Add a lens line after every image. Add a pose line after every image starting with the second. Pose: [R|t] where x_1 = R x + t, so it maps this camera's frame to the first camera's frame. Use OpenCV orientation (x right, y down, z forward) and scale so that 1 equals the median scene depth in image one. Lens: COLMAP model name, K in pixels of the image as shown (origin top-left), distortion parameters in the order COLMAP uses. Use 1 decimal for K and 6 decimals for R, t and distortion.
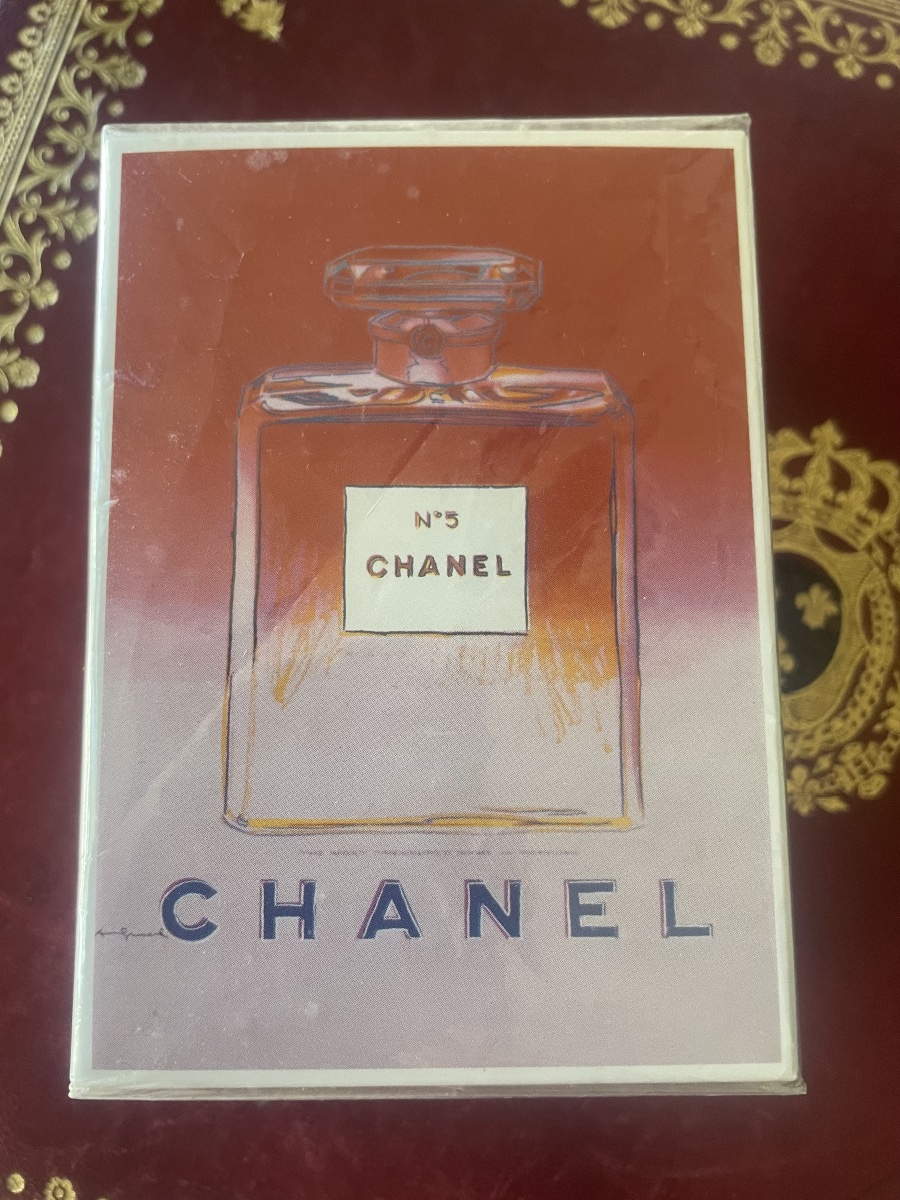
lens RADIAL K [[911.7, 0, 450.0], [0, 911.7, 600.0], [0, 0, 1]] dist [0.000021, -0.132726]
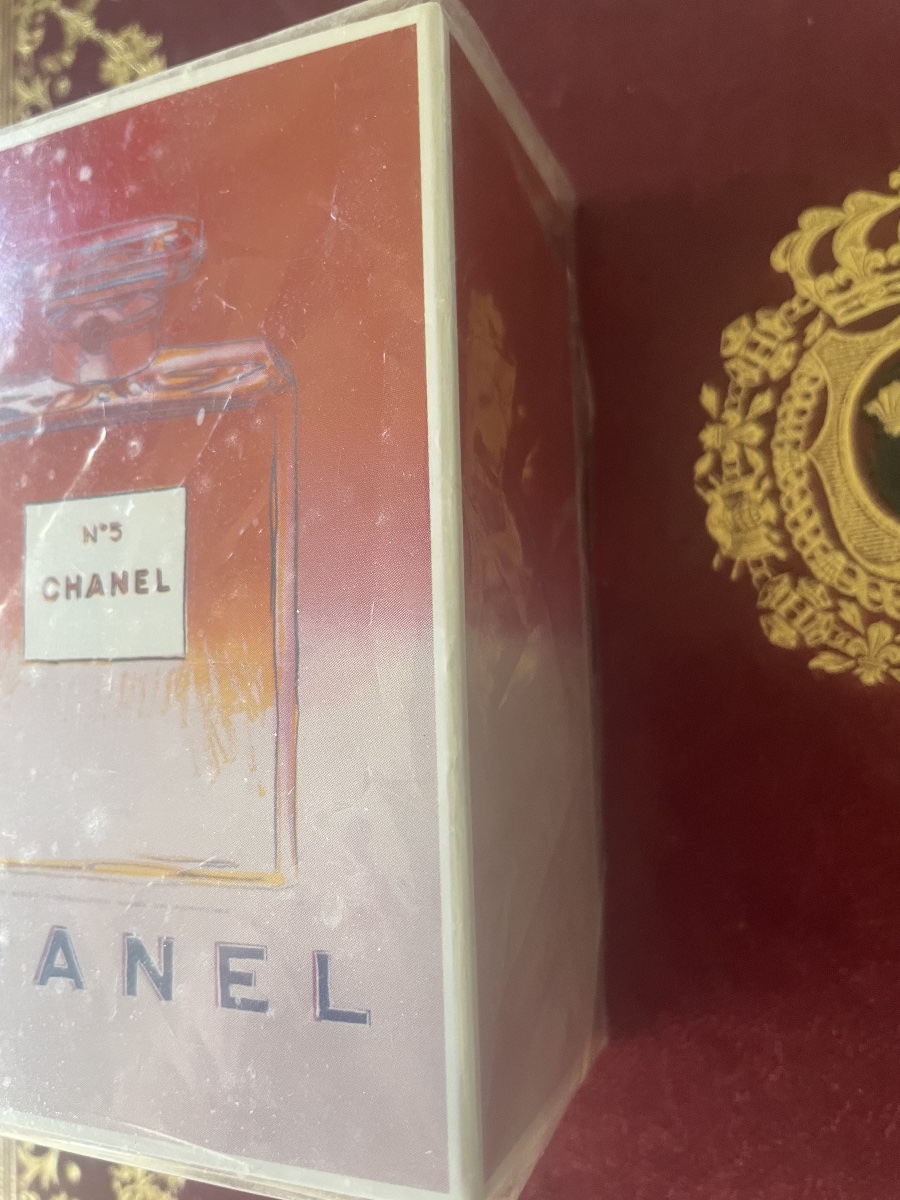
lens RADIAL K [[911.7, 0, 450.0], [0, 911.7, 600.0], [0, 0, 1]] dist [0.000021, -0.132726]
pose [[0.944617, -0.055453, -0.323457, 0.601253], [0.069653, 0.997042, 0.032483, -0.027762], [0.320699, -0.053214, 0.945685, 0.259666]]
